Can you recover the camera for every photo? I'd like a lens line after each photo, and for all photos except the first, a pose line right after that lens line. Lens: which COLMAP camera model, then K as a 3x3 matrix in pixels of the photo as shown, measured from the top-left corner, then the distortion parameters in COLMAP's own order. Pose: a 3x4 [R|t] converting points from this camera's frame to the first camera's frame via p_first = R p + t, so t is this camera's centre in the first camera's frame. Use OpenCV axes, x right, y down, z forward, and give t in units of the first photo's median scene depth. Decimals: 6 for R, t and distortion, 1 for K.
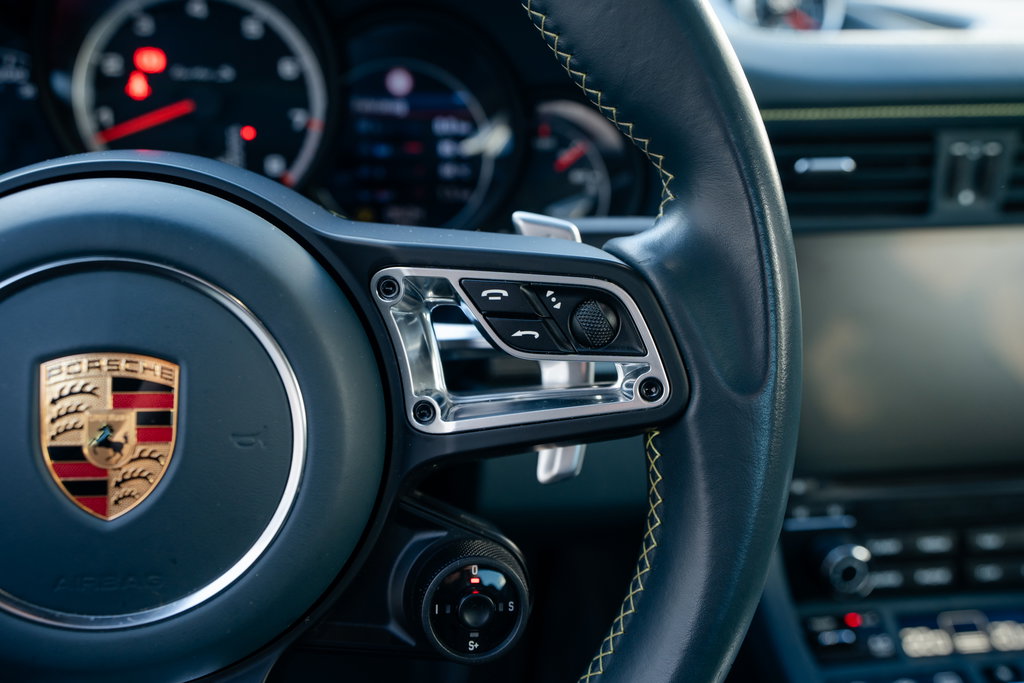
lens RADIAL K [[982.7, 0, 509.8], [0, 982.7, 338.0], [0, 0, 1]] dist [0.096880, 0.000000]
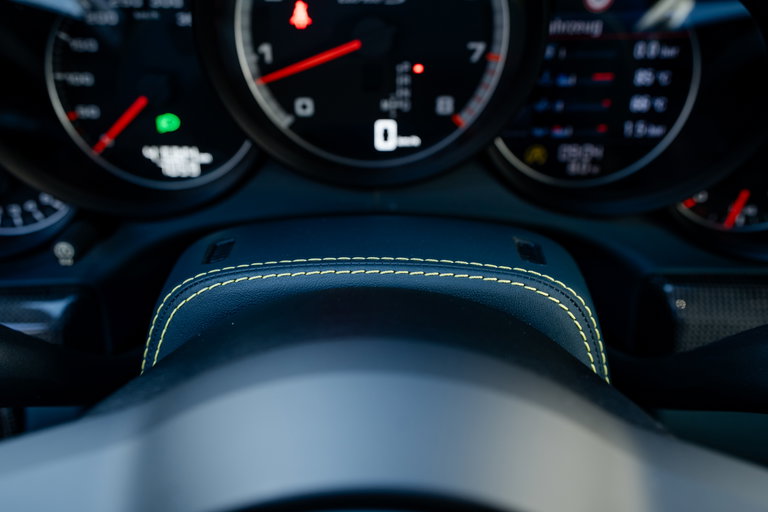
lens RADIAL K [[737.0, 0, 384.8], [0, 737.0, 257.6], [0, 0, 1]] dist [0.096880, 0.000000]
pose [[0.985161, 0.091698, -0.145085, -0.282156], [-0.031338, 0.927209, 0.373231, -0.453985], [0.168749, -0.363146, 0.916323, 0.521417]]
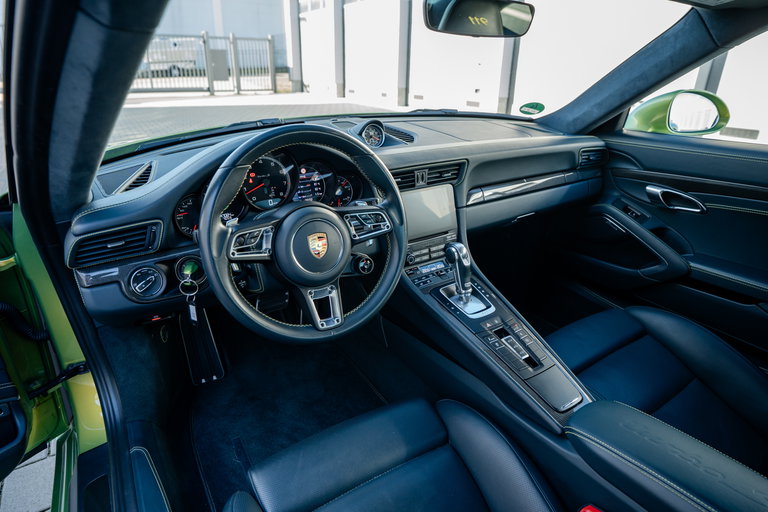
lens RADIAL K [[459.2, 0, 385.0], [0, 459.2, 249.9], [0, 0, 1]] dist [-0.038982, 0.020459]
pose [[0.922283, -0.174627, 0.344818, -0.870891], [0.149757, 0.983882, 0.097716, -0.089273], [-0.356325, -0.038483, 0.933569, -1.696698]]
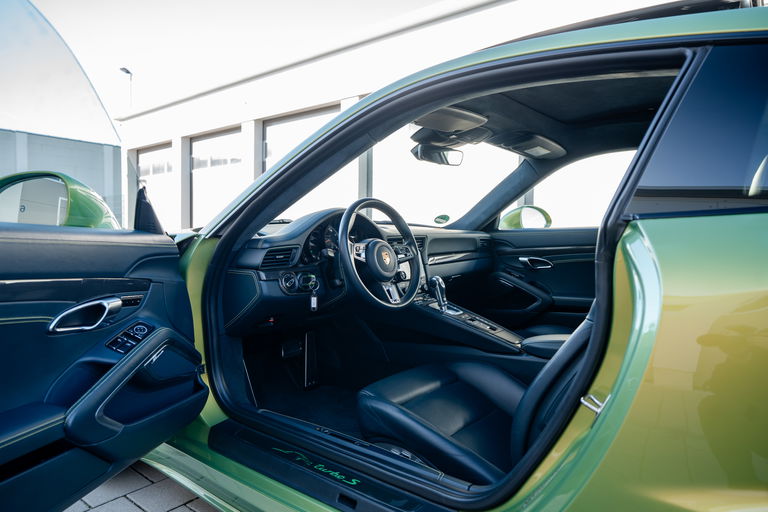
lens RADIAL K [[497.0, 0, 387.8], [0, 497.0, 256.3], [0, 0, 1]] dist [-0.001095, 0.000606]
pose [[0.742052, -0.064292, 0.667252, -3.728675], [0.235129, 0.957112, -0.169267, 0.931162], [-0.627752, 0.282496, 0.725343, -2.902061]]
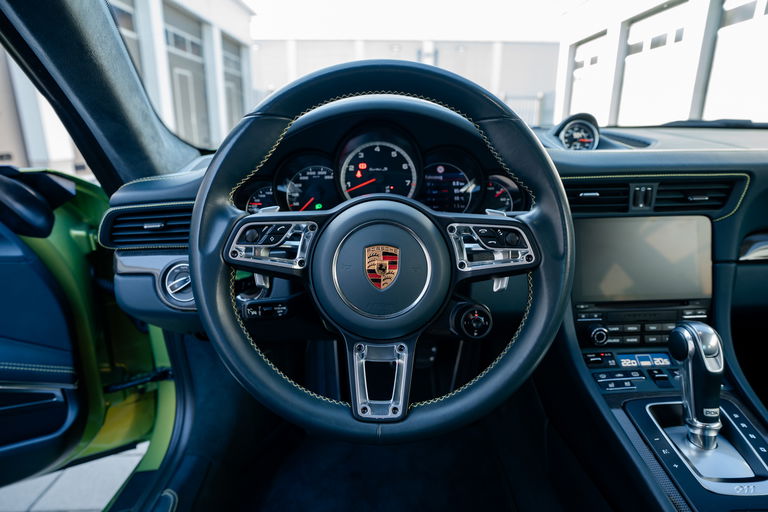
lens RADIAL K [[459.2, 0, 382.7], [0, 459.2, 254.1], [0, 0, 1]] dist [-0.038982, 0.020459]
pose [[0.986144, 0.001112, -0.165887, -0.086576], [-0.010516, 0.998385, -0.055823, 0.120063], [0.165558, 0.056794, 0.984563, -0.595404]]
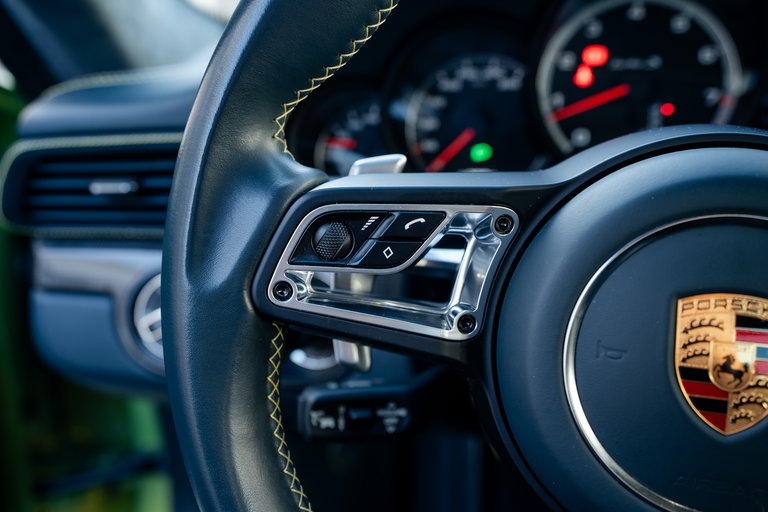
lens RADIAL K [[737.0, 0, 385.3], [0, 737.0, 254.8], [0, 0, 1]] dist [0.096880, 0.000000]
pose [[0.935141, 0.060444, -0.349081, -0.393586], [-0.064837, 0.997895, -0.000902, -0.003462], [0.348292, 0.023477, 0.937092, 0.011838]]
